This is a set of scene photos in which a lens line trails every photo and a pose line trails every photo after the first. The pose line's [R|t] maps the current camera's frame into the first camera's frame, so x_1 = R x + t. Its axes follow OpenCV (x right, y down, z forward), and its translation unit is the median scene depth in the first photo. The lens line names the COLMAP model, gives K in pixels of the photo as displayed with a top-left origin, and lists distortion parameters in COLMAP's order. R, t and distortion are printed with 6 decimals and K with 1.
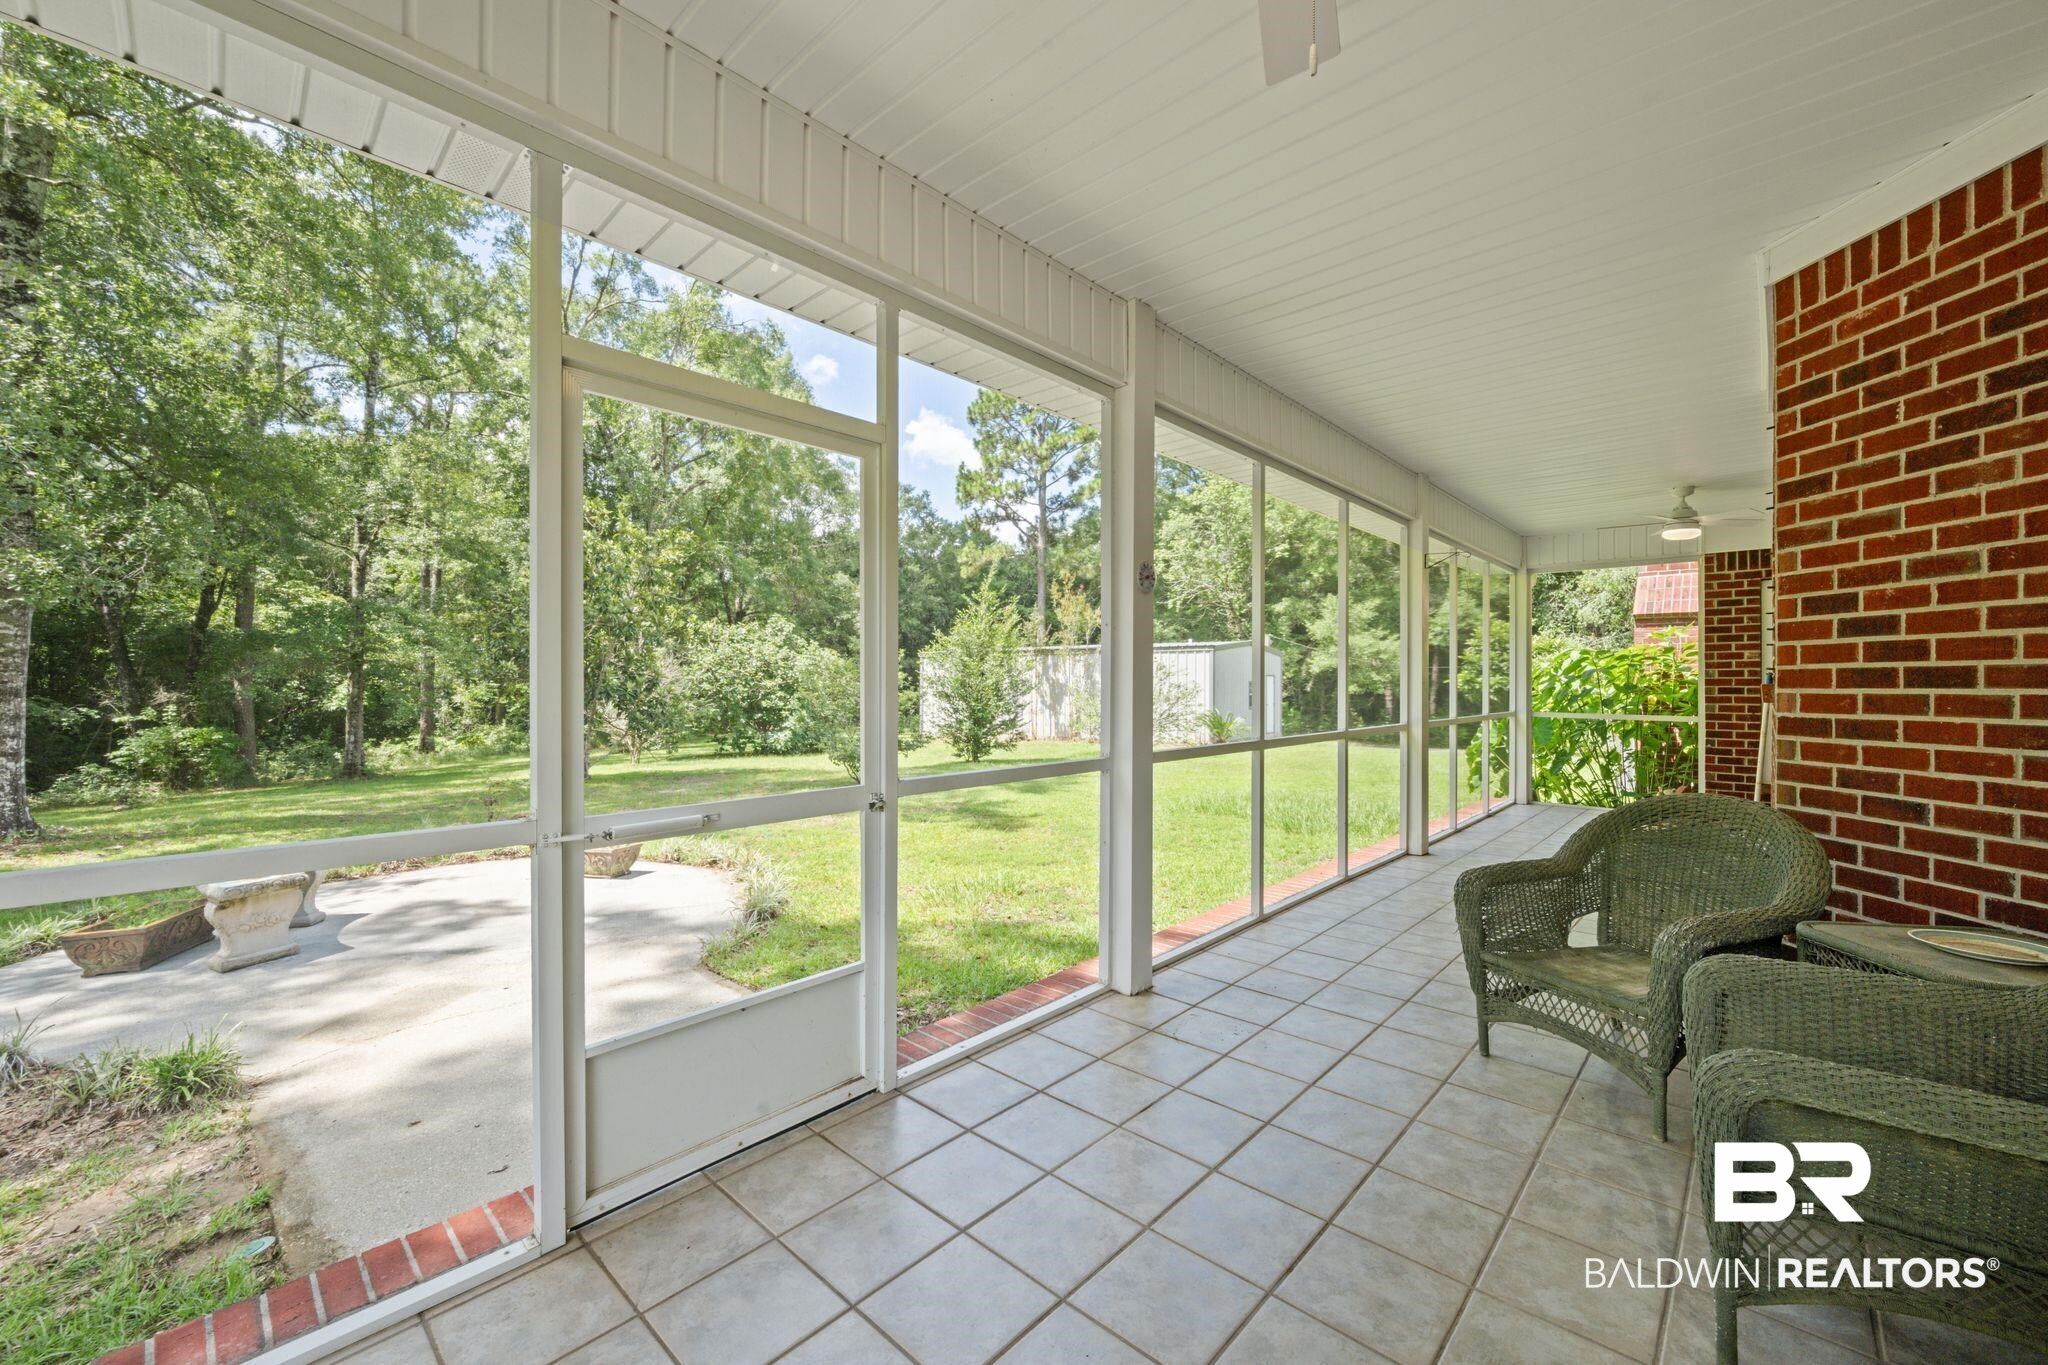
lens RADIAL K [[803.7, 0, 1023.0], [0, 803.7, 673.3], [0, 0, 1]] dist [-0.001216, -0.000810]
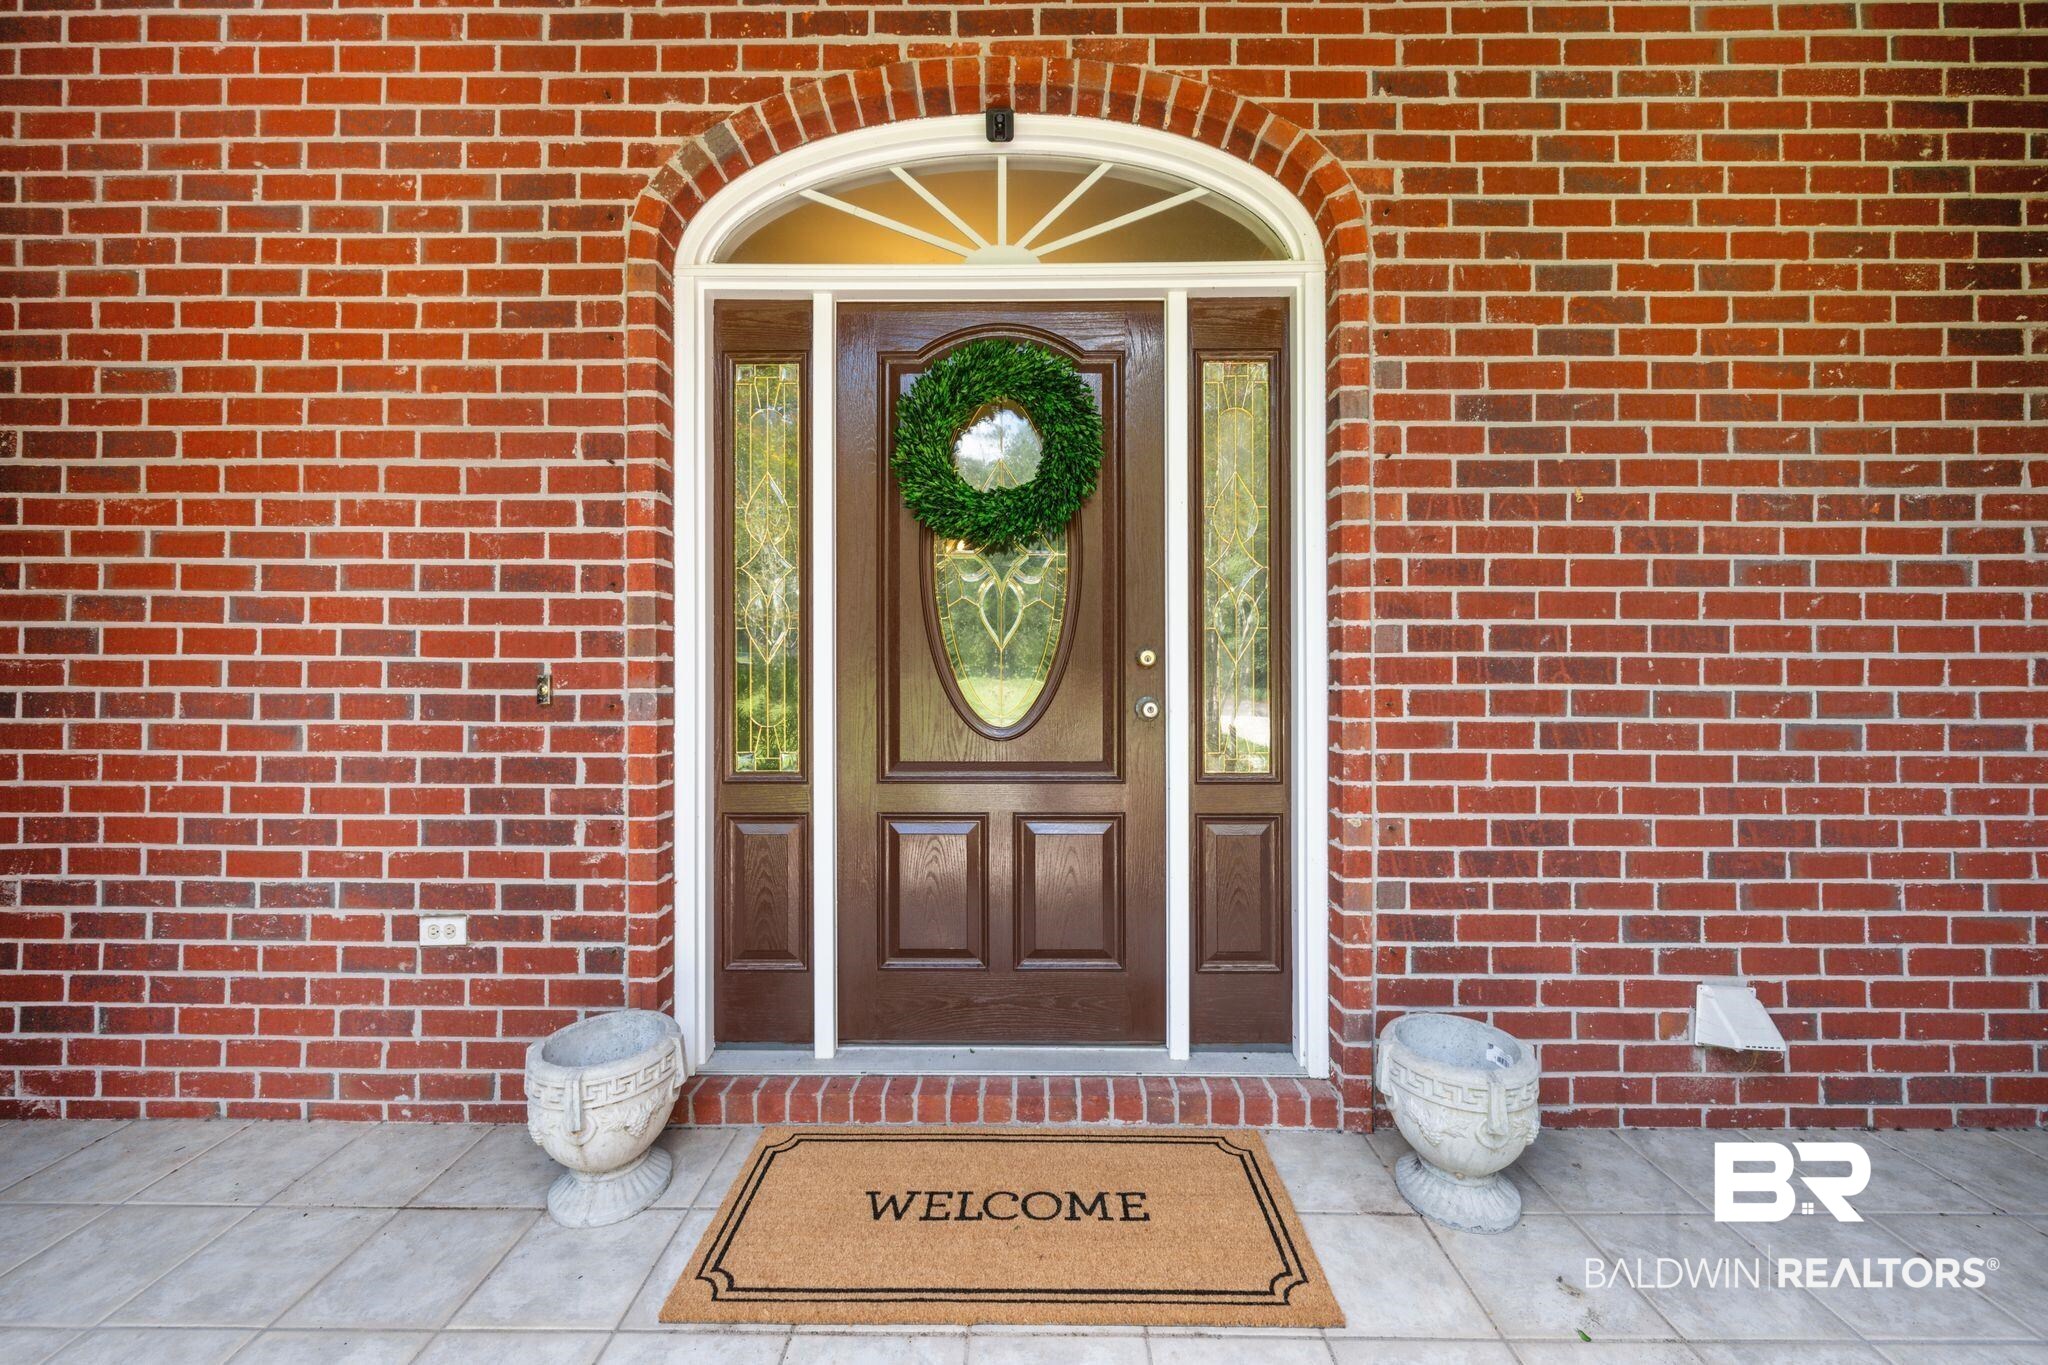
lens RADIAL K [[803.7, 0, 1023.0], [0, 803.7, 673.3], [0, 0, 1]] dist [-0.001216, -0.000810]
pose [[-0.274642, -0.006815, 0.961522, 0.124297], [0.001515, 0.999971, 0.007521, -0.002455], [-0.961545, 0.003522, -0.274624, 0.555015]]
